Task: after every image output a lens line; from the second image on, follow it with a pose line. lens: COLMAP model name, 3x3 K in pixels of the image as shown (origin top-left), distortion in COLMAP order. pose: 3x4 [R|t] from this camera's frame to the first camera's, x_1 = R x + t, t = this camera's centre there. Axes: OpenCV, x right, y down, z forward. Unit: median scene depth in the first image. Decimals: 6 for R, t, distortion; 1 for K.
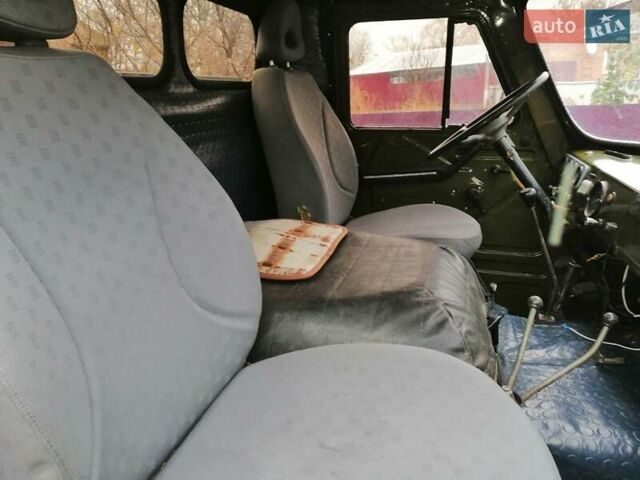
lens RADIAL K [[476.9, 0, 319.2], [0, 476.9, 237.8], [0, 0, 1]] dist [0.004811, -0.009577]
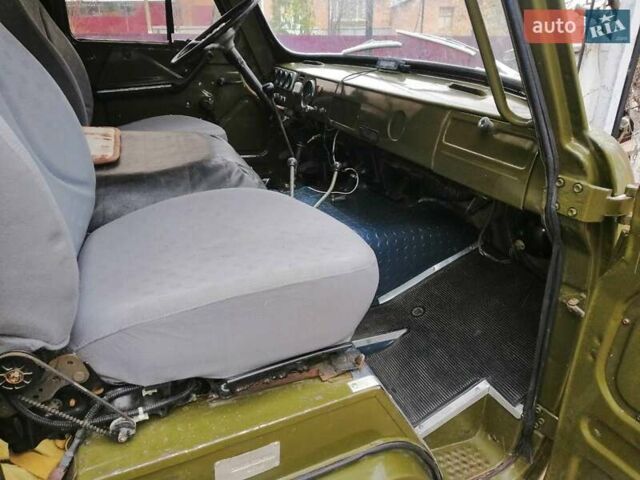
lens RADIAL K [[476.9, 0, 320.2], [0, 476.9, 240.6], [0, 0, 1]] dist [0.004811, -0.009577]
pose [[0.794153, -0.189099, 0.577549, -0.222971], [0.125702, 0.980917, 0.148324, 0.113993], [-0.594576, -0.045193, 0.802768, -0.111297]]
